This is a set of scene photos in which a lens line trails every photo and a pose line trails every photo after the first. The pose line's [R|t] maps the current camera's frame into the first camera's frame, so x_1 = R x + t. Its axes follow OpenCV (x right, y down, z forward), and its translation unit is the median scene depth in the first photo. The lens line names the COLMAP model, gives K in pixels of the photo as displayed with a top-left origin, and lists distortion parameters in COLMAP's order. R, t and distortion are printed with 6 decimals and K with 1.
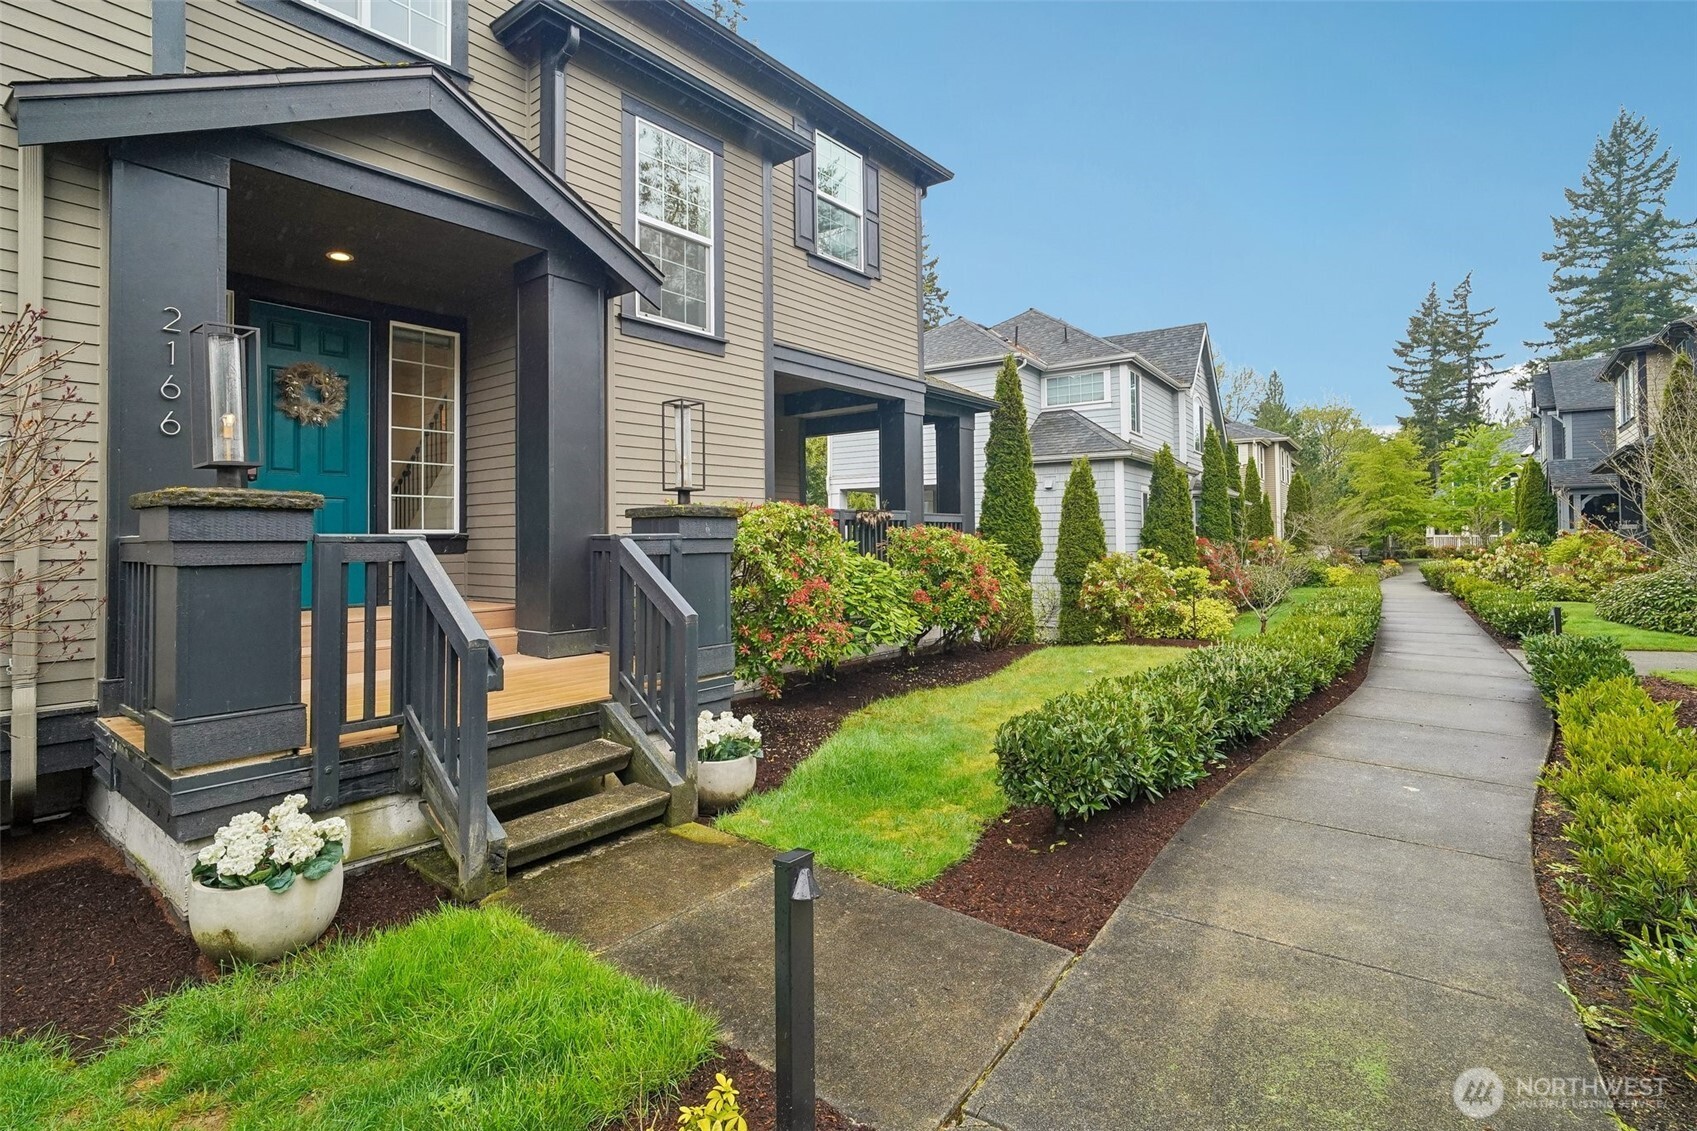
lens RADIAL K [[785.0, 0, 852.2], [0, 785.0, 529.1], [0, 0, 1]] dist [-0.000667, 0.000440]
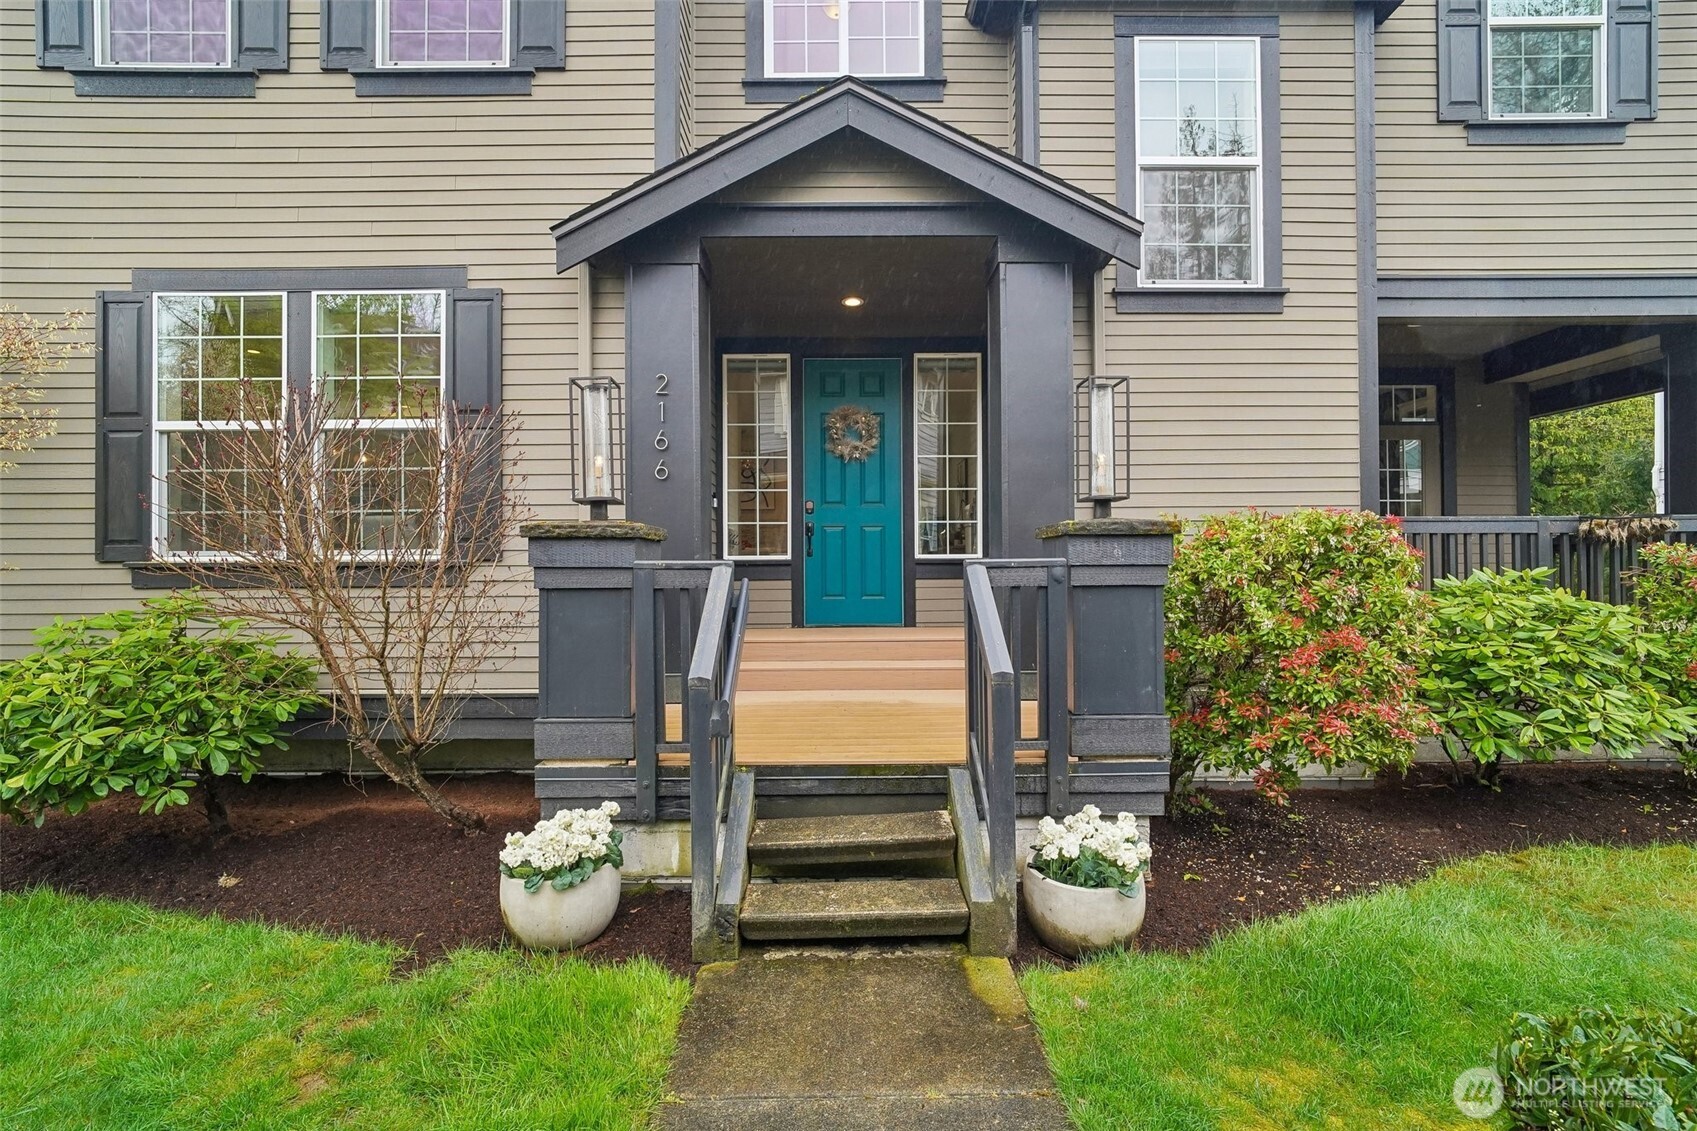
lens RADIAL K [[789.0, 0, 848.5], [0, 789.0, 565.5], [0, 0, 1]] dist [-0.017851, 0.010343]
pose [[0.644805, 0.003915, -0.764337, 0.196316], [0.008887, 0.999881, 0.012618, 0.001106], [0.764295, -0.014929, 0.644693, 0.330920]]
